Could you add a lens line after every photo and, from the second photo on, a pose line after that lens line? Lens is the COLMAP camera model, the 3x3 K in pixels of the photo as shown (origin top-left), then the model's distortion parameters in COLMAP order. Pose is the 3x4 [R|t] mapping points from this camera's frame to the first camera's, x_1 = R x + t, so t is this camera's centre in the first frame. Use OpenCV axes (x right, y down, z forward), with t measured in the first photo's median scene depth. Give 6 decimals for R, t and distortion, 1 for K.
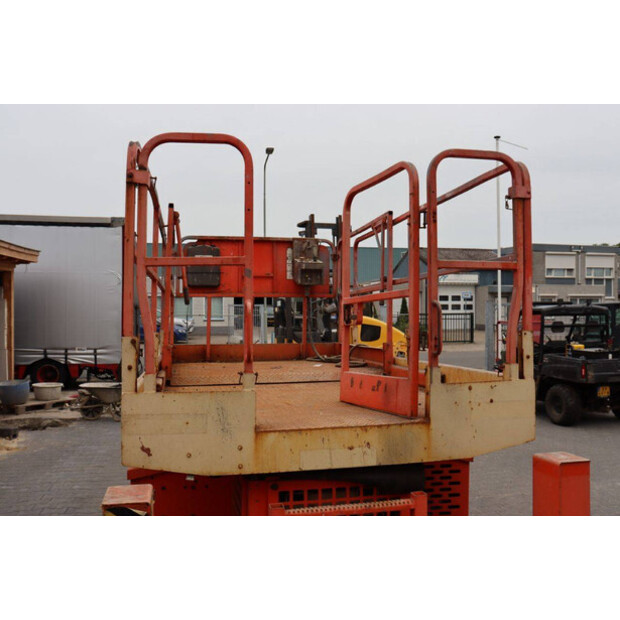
lens RADIAL K [[575.6, 0, 330.0], [0, 575.6, 304.2], [0, 0, 1]] dist [-0.090767, 0.000000]
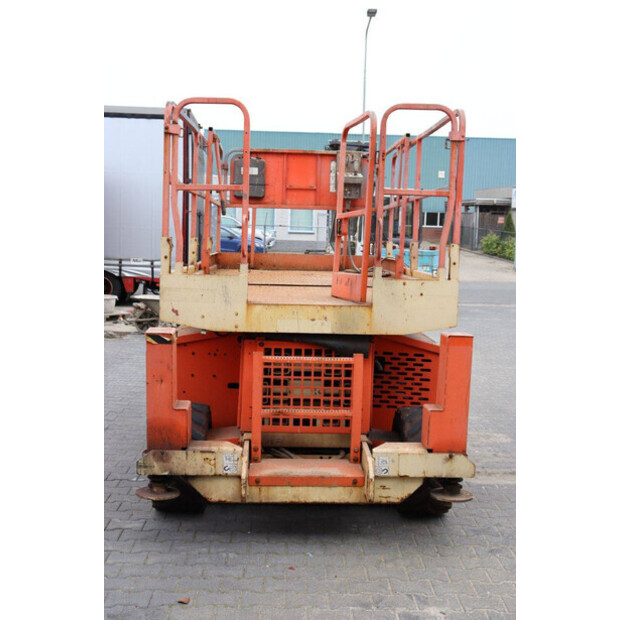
lens RADIAL K [[792.9, 0, 328.4], [0, 792.9, 304.4], [0, 0, 1]] dist [0.029759, 0.000000]
pose [[0.983259, 0.048439, -0.175655, 0.188656], [-0.028253, 0.992888, 0.115648, -0.008765], [0.180007, -0.108749, 0.977635, -0.420635]]
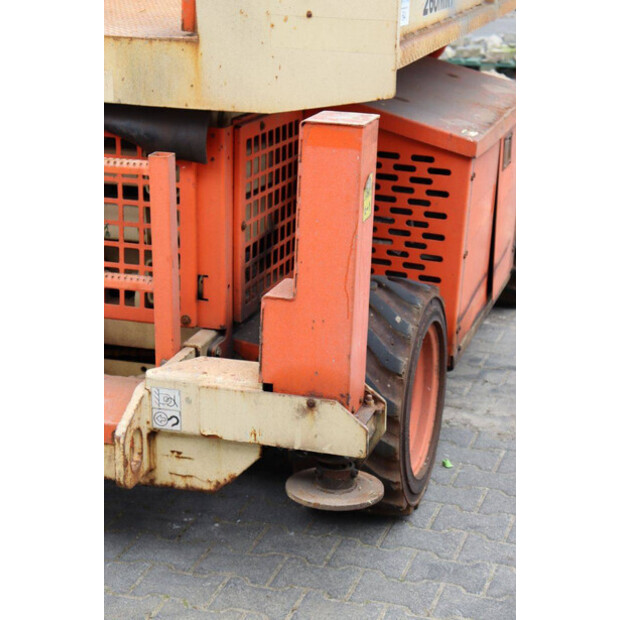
lens RADIAL K [[1370.8, 0, 304.8], [0, 1370.8, 309.2], [0, 0, 1]] dist [0.364636, 0.000000]
pose [[0.856271, 0.163588, -0.489937, 0.472657], [-0.000884, 0.948986, 0.315318, 0.006197], [0.516525, -0.269564, 0.812734, -0.090953]]
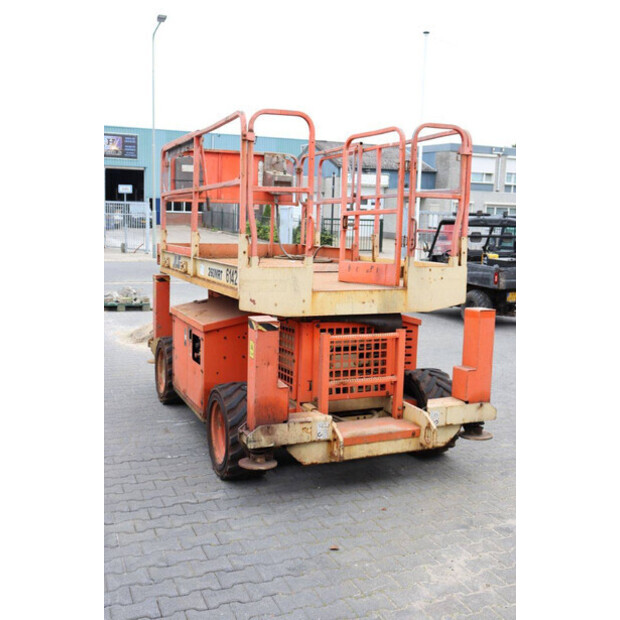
lens RADIAL K [[694.7, 0, 340.6], [0, 694.7, 307.4], [0, 0, 1]] dist [-0.028469, 0.000000]
pose [[0.980226, 0.006717, 0.197767, -0.195628], [-0.035738, 0.988998, 0.143547, -0.013269], [-0.194627, -0.147776, 0.969682, -0.443503]]
